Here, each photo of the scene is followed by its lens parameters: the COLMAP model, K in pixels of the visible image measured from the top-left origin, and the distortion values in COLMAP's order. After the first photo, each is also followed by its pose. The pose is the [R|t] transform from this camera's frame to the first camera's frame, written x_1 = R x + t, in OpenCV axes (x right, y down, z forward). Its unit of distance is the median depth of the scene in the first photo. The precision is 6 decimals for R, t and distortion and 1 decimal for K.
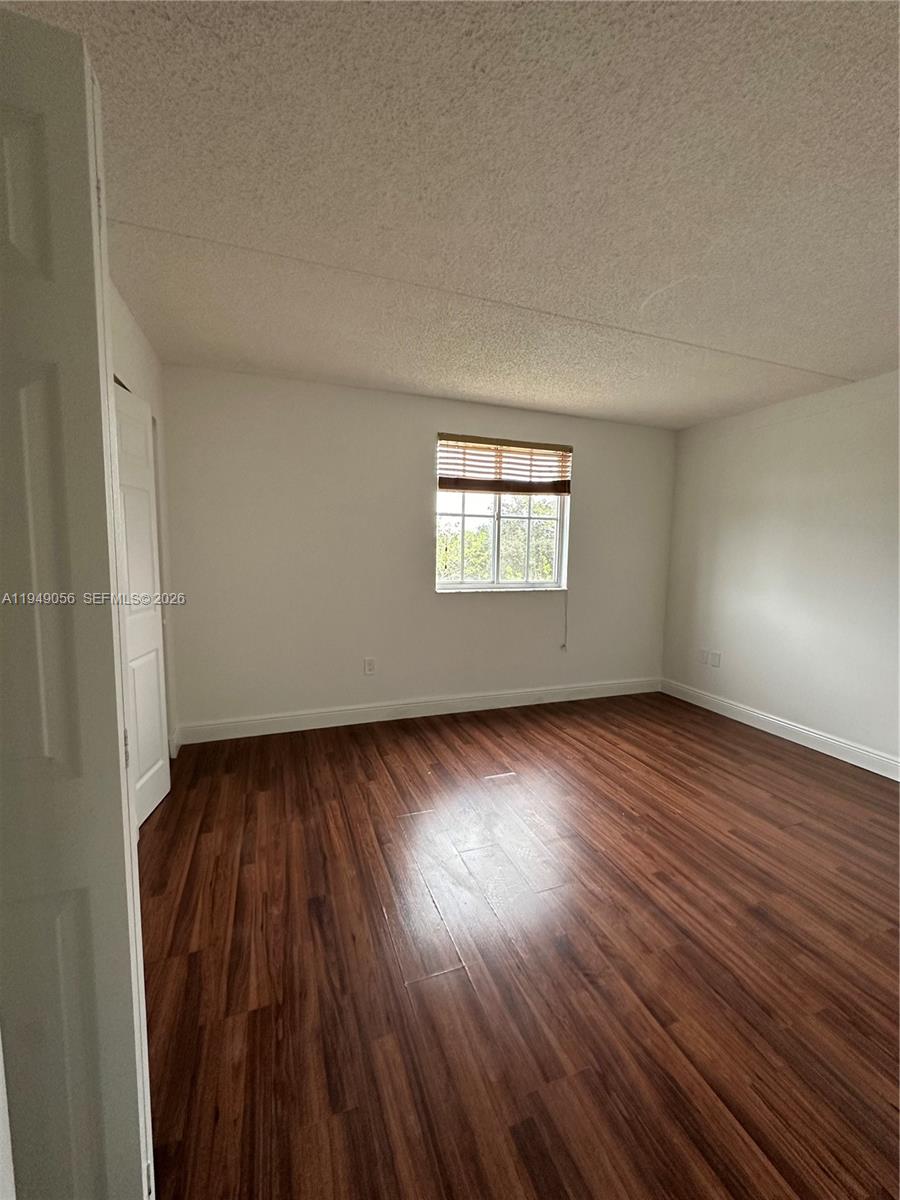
lens RADIAL K [[479.1, 0, 458.8], [0, 479.1, 599.8], [0, 0, 1]] dist [-0.004342, -0.000226]
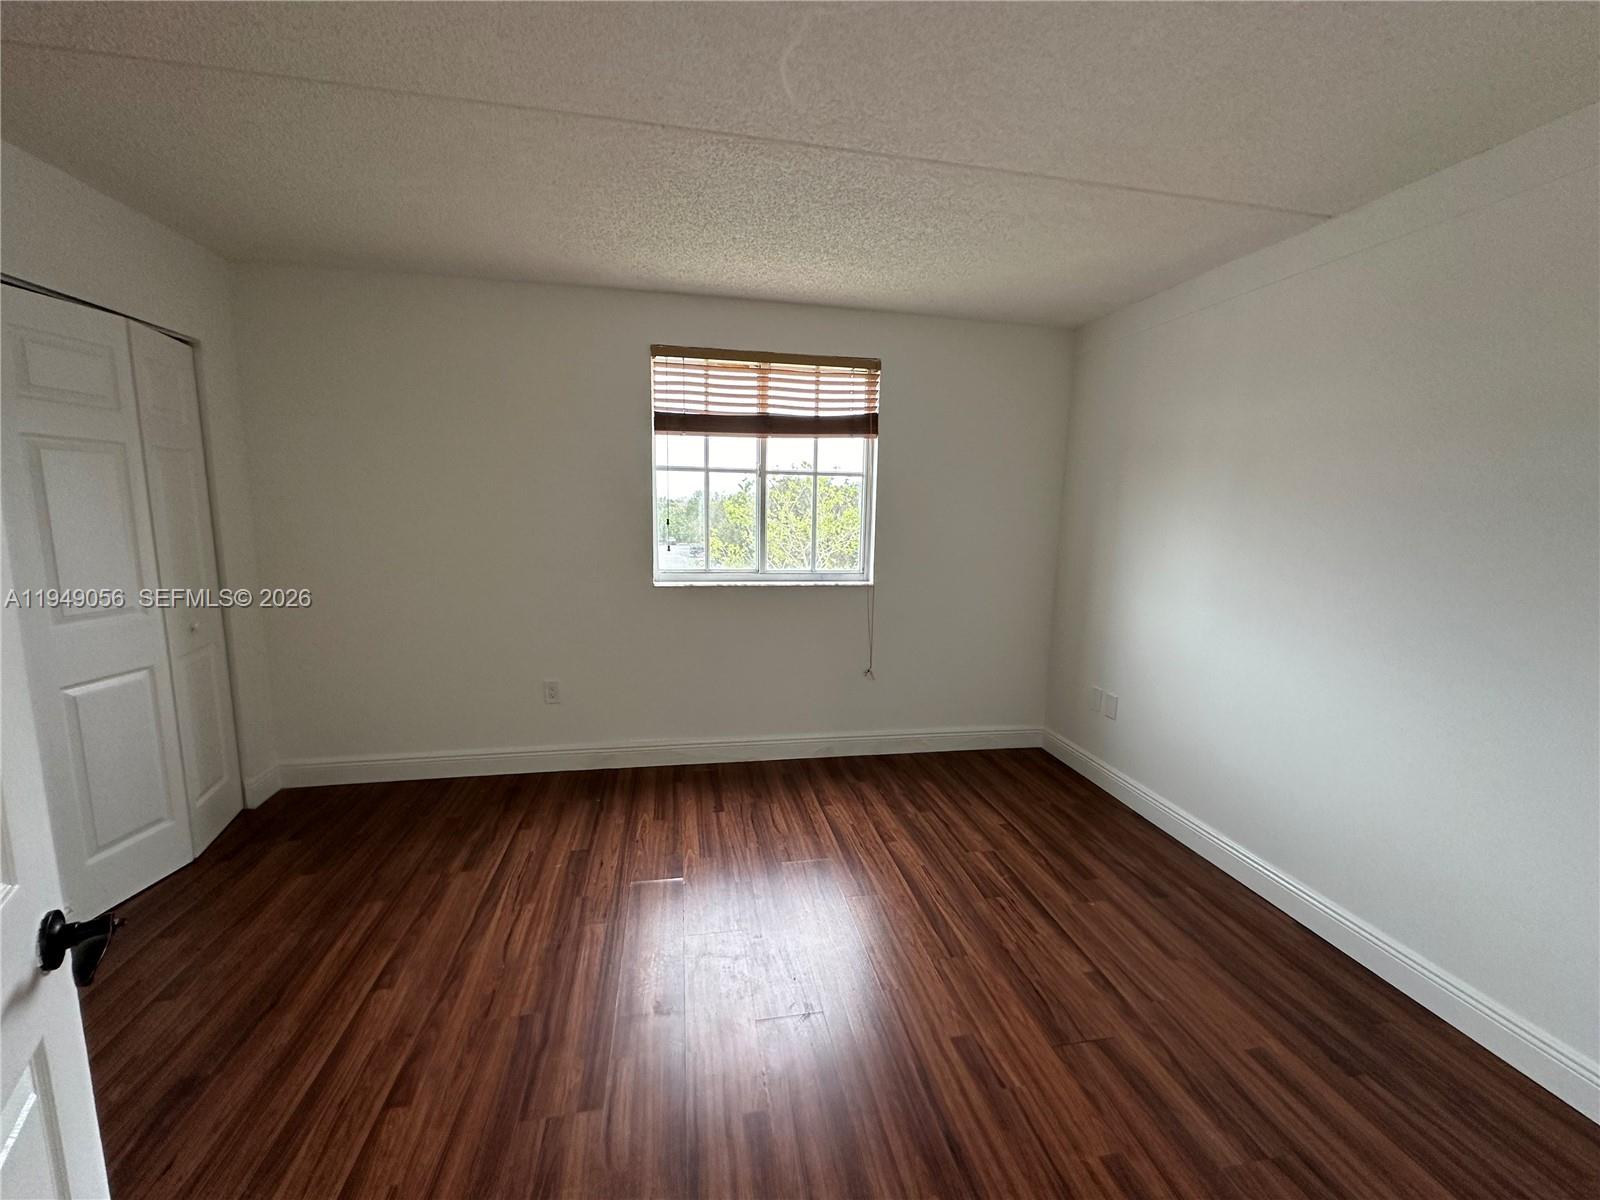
lens RADIAL K [[638.8, 0, 794.4], [0, 638.8, 595.9], [0, 0, 1]] dist [-0.004342, -0.000226]
pose [[0.986054, 0.026336, -0.164327, 0.287050], [-0.022832, 0.999471, 0.023178, -0.025995], [0.164850, -0.019103, 0.986134, 0.147691]]
